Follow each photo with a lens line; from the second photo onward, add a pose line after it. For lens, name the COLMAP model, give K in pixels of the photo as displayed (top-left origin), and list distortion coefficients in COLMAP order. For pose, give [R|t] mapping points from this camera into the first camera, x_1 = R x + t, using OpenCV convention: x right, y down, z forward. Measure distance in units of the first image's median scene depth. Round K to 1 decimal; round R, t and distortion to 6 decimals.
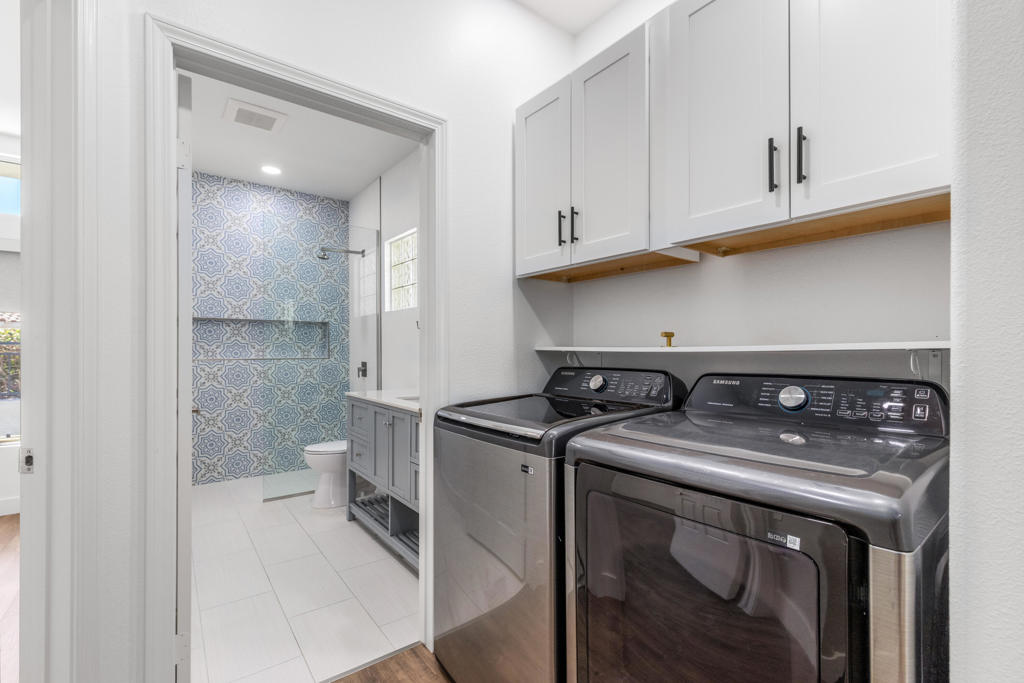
lens RADIAL K [[457.7, 0, 513.8], [0, 457.7, 347.2], [0, 0, 1]] dist [-0.004633, -0.000974]
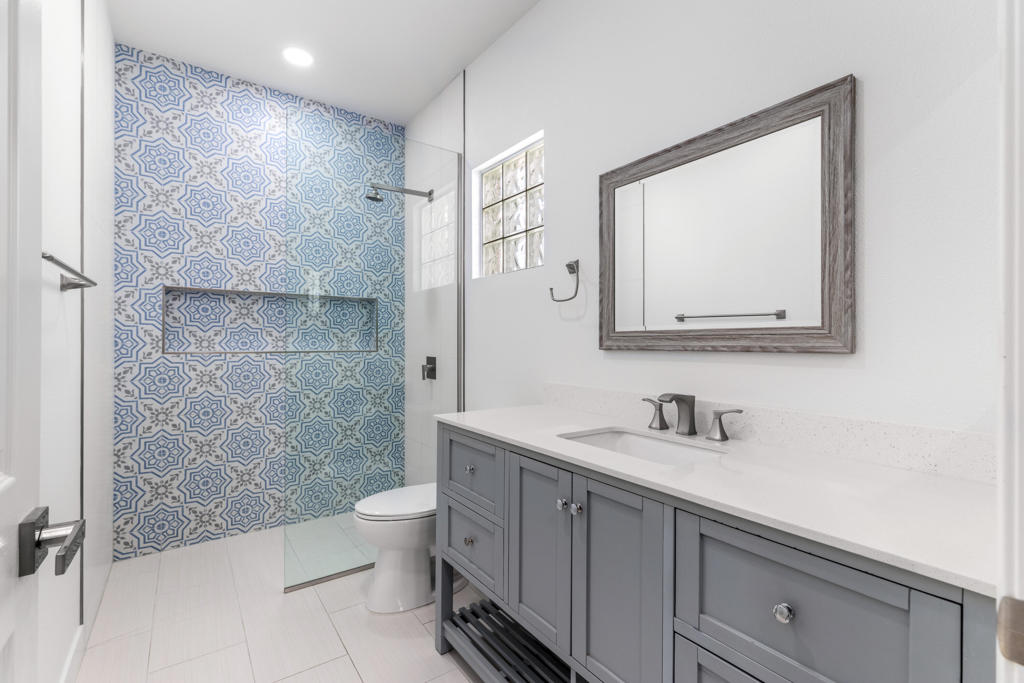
lens RADIAL K [[457.7, 0, 511.5], [0, 457.7, 338.6], [0, 0, 1]] dist [-0.004633, -0.000974]
pose [[0.999365, 0.003942, -0.035414, -0.194369], [-0.003972, 0.999992, -0.000788, 0.005656], [0.035411, 0.000928, 0.999372, 0.347546]]
